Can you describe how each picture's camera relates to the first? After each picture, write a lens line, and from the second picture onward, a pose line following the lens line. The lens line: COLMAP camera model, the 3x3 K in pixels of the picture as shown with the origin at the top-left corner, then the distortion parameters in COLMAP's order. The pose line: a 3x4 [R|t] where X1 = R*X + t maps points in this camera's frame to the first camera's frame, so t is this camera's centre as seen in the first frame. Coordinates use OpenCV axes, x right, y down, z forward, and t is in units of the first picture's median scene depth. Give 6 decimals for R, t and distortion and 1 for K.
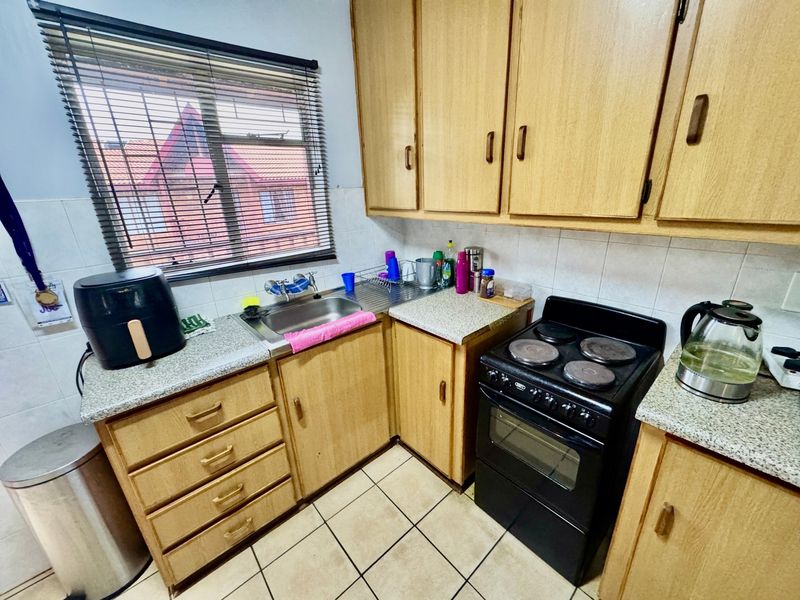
lens RADIAL K [[320.3, 0, 401.8], [0, 320.3, 299.5], [0, 0, 1]] dist [-0.002783, 0.000219]
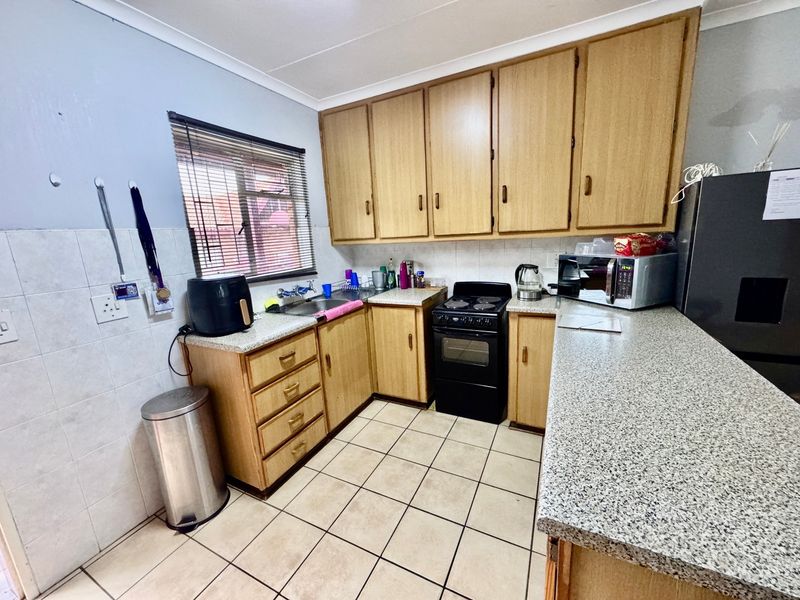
lens RADIAL K [[320.3, 0, 402.8], [0, 320.3, 299.1], [0, 0, 1]] dist [-0.002783, 0.000219]
pose [[0.924807, -0.088568, 0.369984, -0.540518], [0.144468, 0.981432, -0.126174, 0.299574], [-0.351939, 0.170138, 0.920430, -0.590292]]
